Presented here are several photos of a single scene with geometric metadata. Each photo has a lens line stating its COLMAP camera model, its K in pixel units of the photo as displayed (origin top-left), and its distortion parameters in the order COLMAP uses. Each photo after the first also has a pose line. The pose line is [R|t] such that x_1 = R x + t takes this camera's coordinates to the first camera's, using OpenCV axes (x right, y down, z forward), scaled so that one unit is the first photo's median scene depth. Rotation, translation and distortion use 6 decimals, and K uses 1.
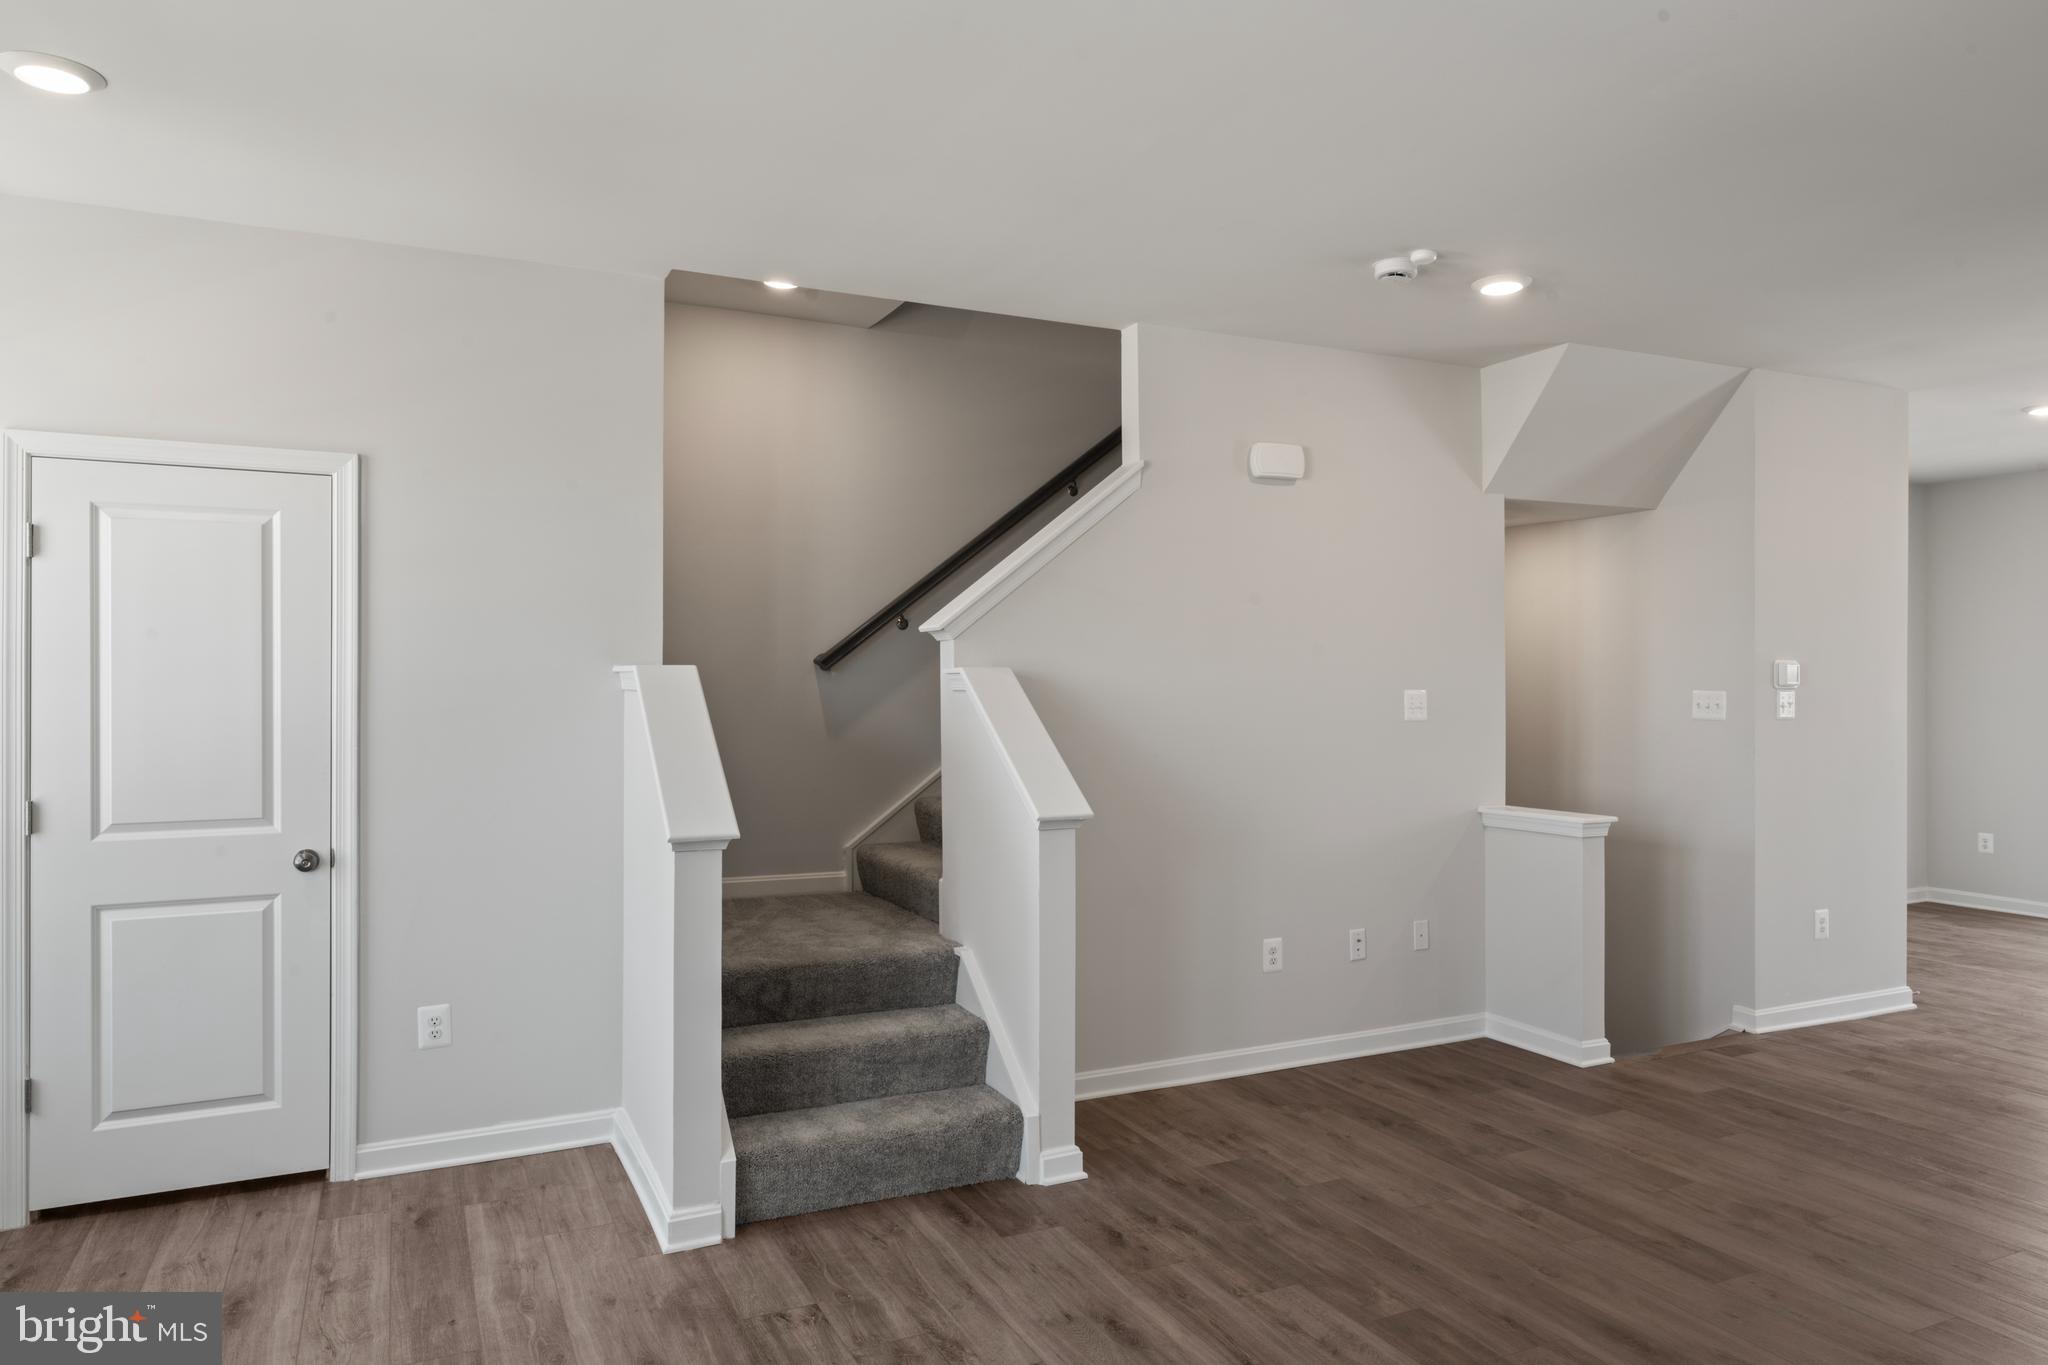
lens RADIAL K [[1307.2, 0, 1033.0], [0, 1307.2, 684.9], [0, 0, 1]] dist [0.007041, -0.003610]
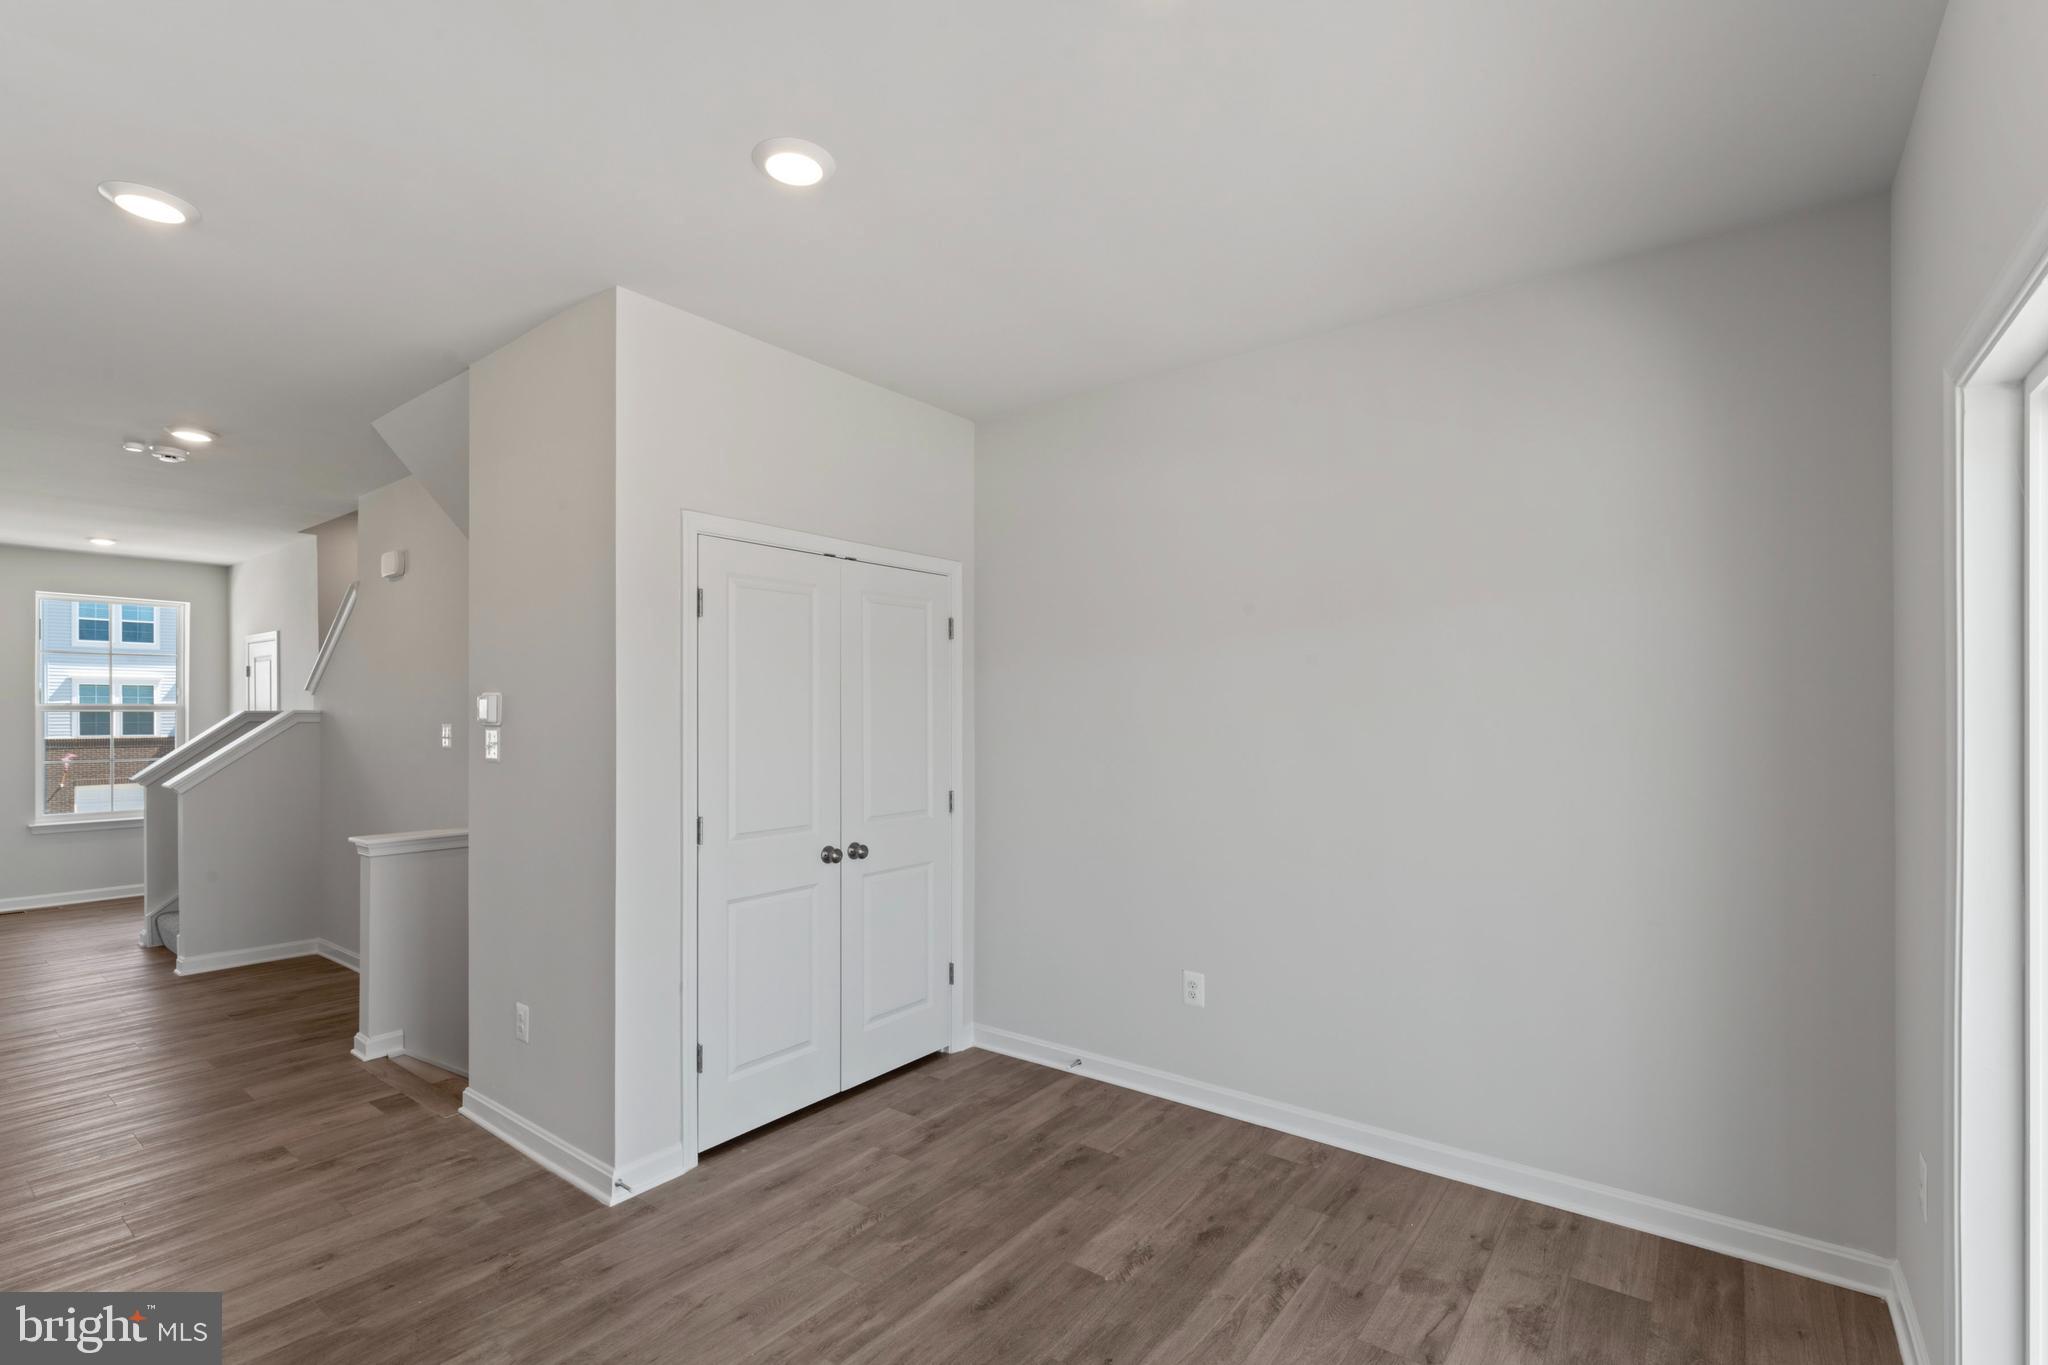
lens RADIAL K [[927.5, 0, 1025.8], [0, 927.5, 713.0], [0, 0, 1]] dist [-0.000695, -0.000026]
pose [[0.453425, -0.002552, -0.891291, 1.796047], [0.001588, 0.999997, -0.002055, -0.005053], [0.891293, -0.000484, 0.453428, 1.470009]]
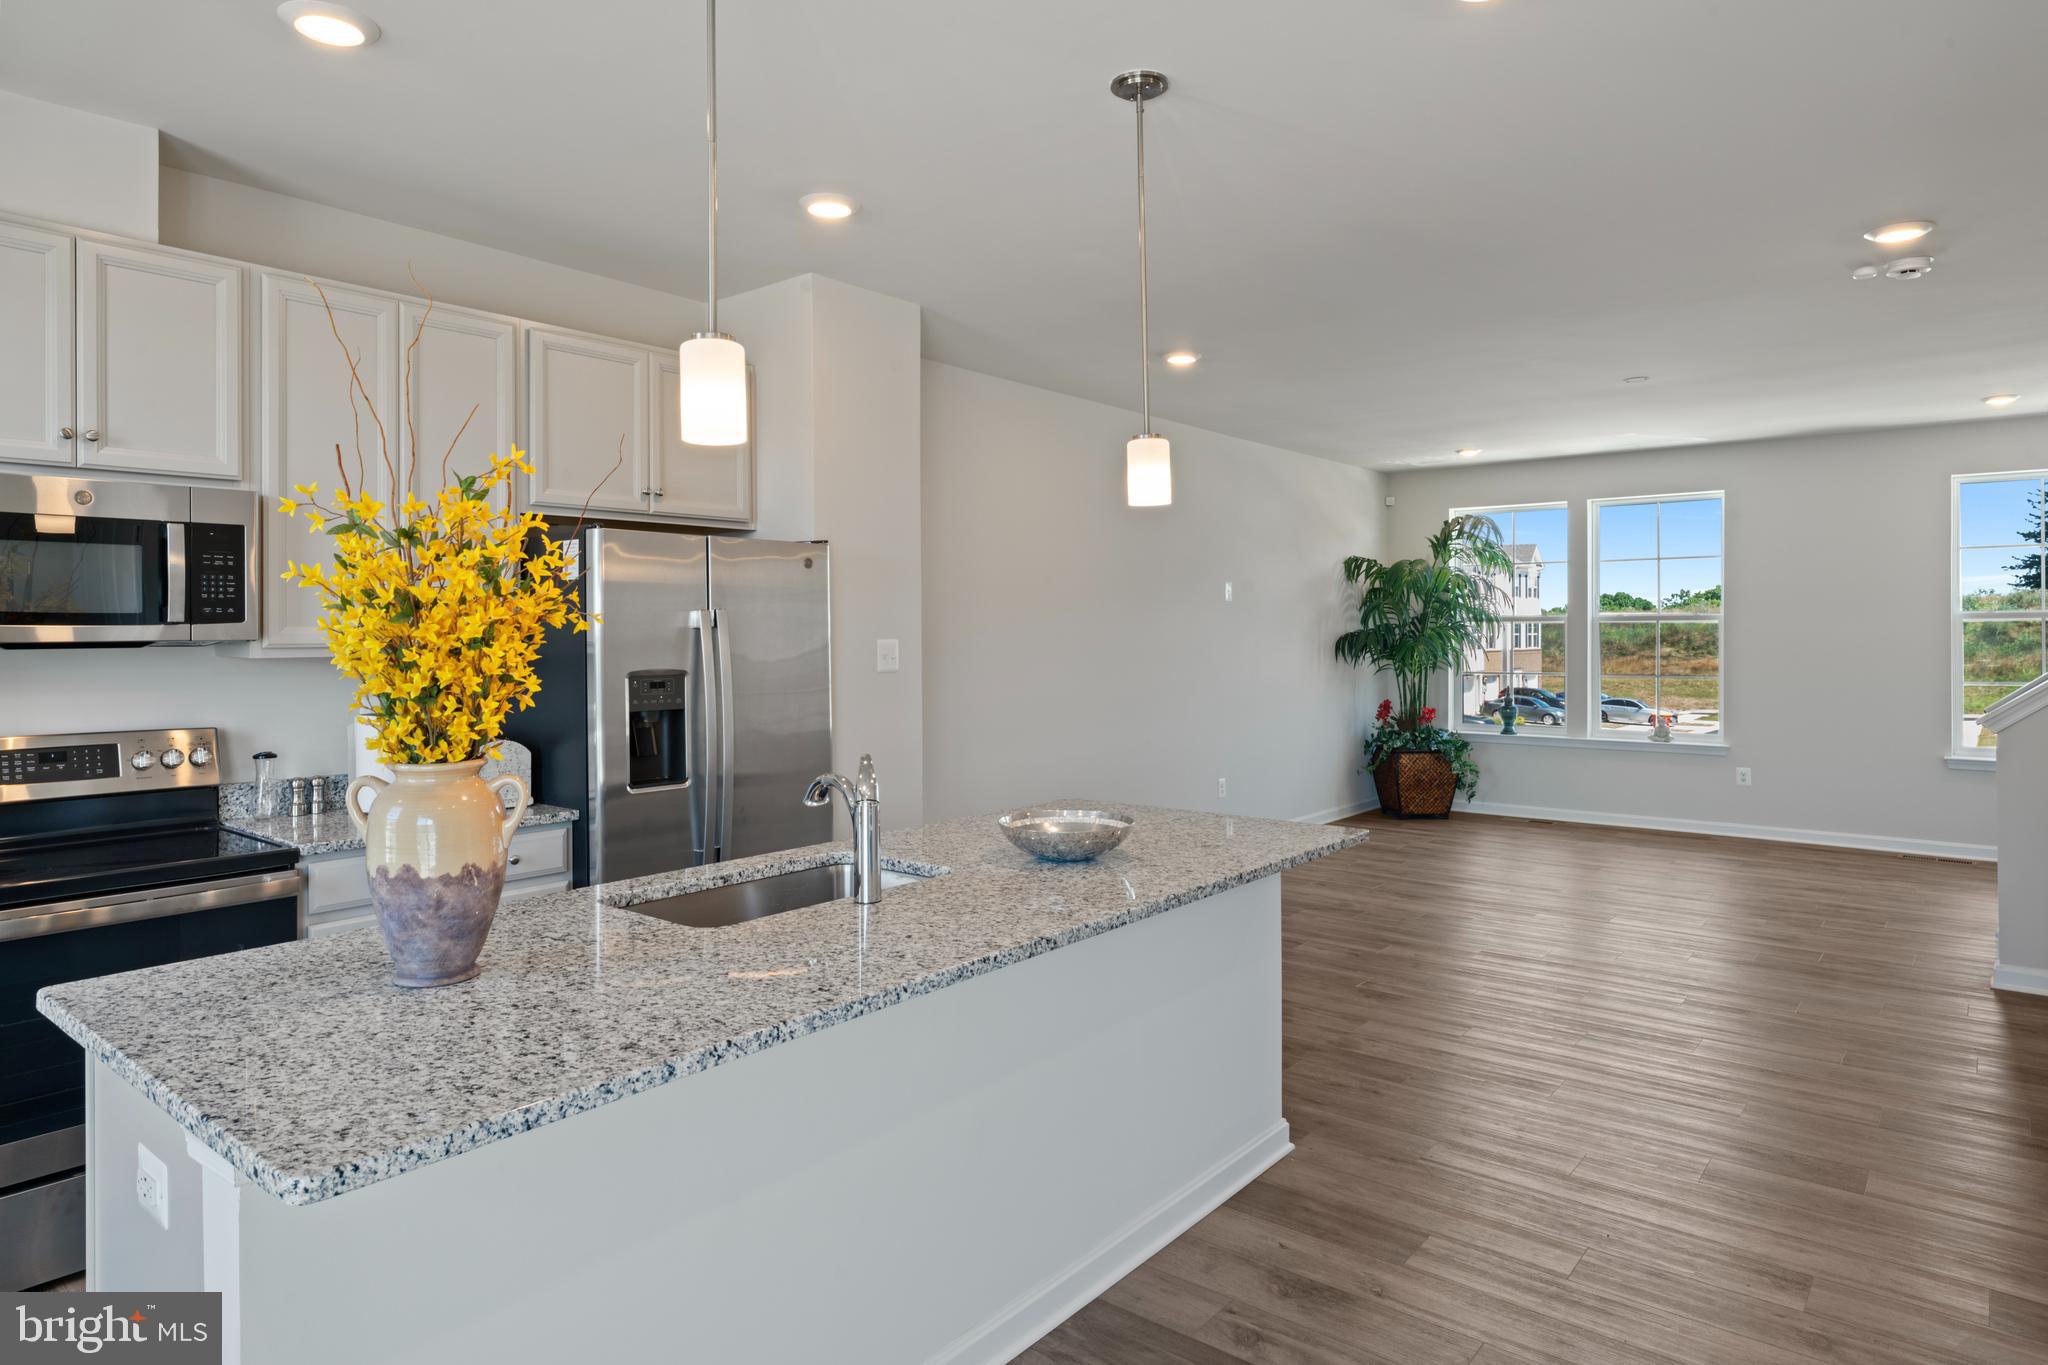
lens RADIAL K [[1193.3, 0, 1019.0], [0, 1193.3, 631.5], [0, 0, 1]] dist [0.000413, -0.001372]
pose [[-0.908093, 0.002789, -0.418759, 1.479370], [0.003264, 0.999995, -0.000418, -0.002089], [0.418755, -0.001746, -0.908097, 1.690679]]
